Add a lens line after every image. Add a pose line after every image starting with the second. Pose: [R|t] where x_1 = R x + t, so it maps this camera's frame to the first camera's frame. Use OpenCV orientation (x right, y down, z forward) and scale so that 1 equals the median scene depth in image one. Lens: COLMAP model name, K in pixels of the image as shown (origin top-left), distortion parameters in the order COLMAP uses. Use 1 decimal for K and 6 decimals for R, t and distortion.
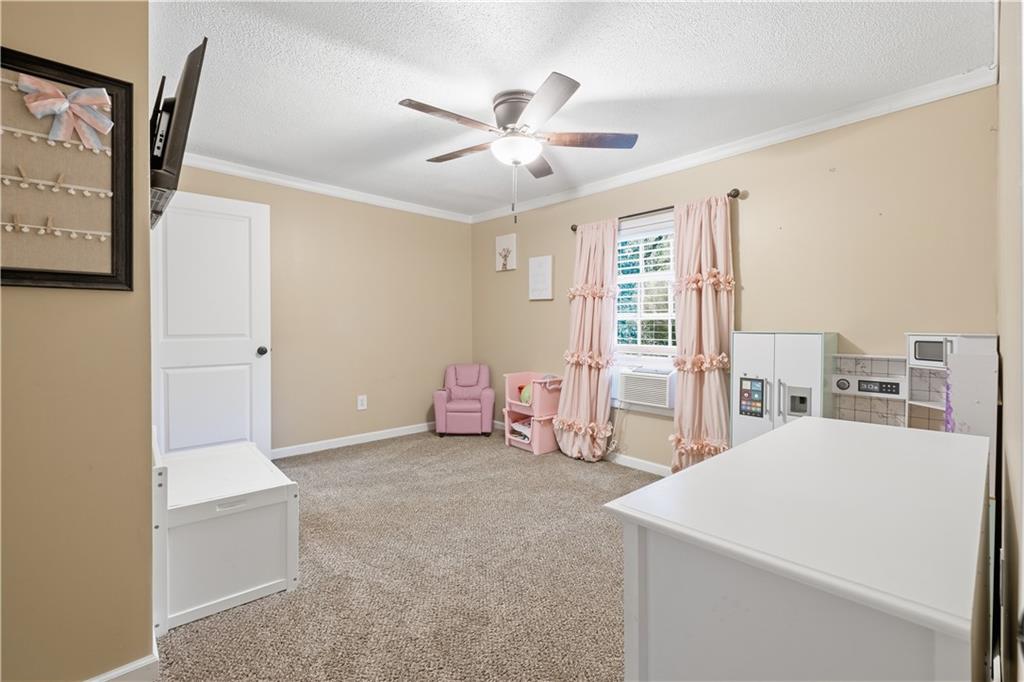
lens RADIAL K [[447.2, 0, 519.8], [0, 447.2, 324.4], [0, 0, 1]] dist [-0.002164, -0.001328]
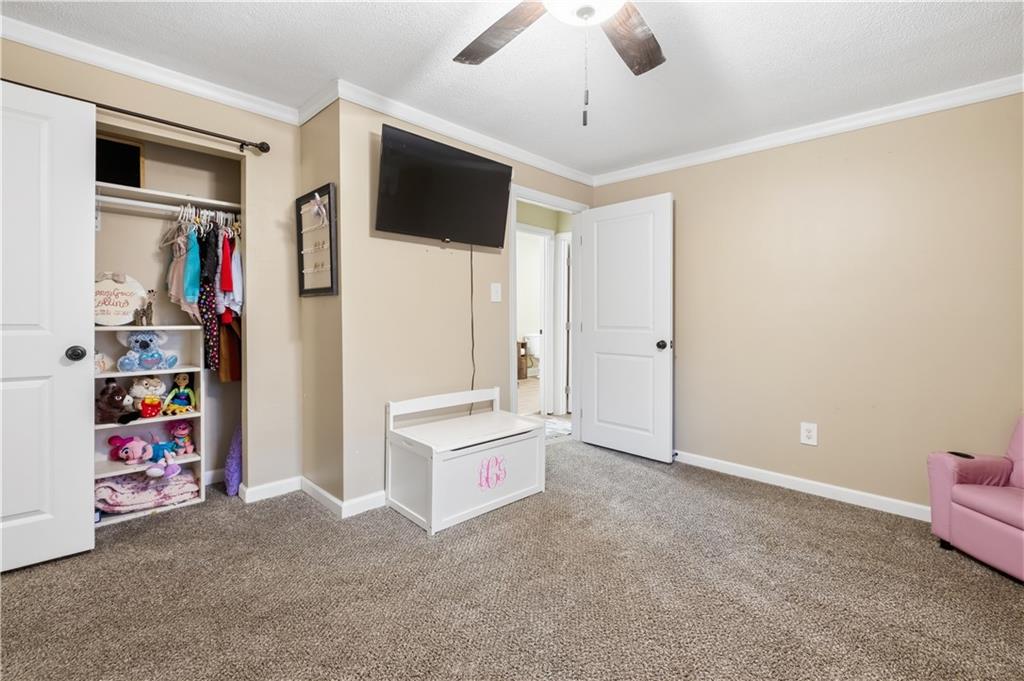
lens RADIAL K [[447.2, 0, 519.8], [0, 447.2, 323.9], [0, 0, 1]] dist [-0.002164, -0.001328]
pose [[0.029444, 0.012935, -0.999483, 0.382459], [-0.008859, 0.999880, 0.012679, 0.003938], [0.999527, 0.008481, 0.029555, 0.661056]]
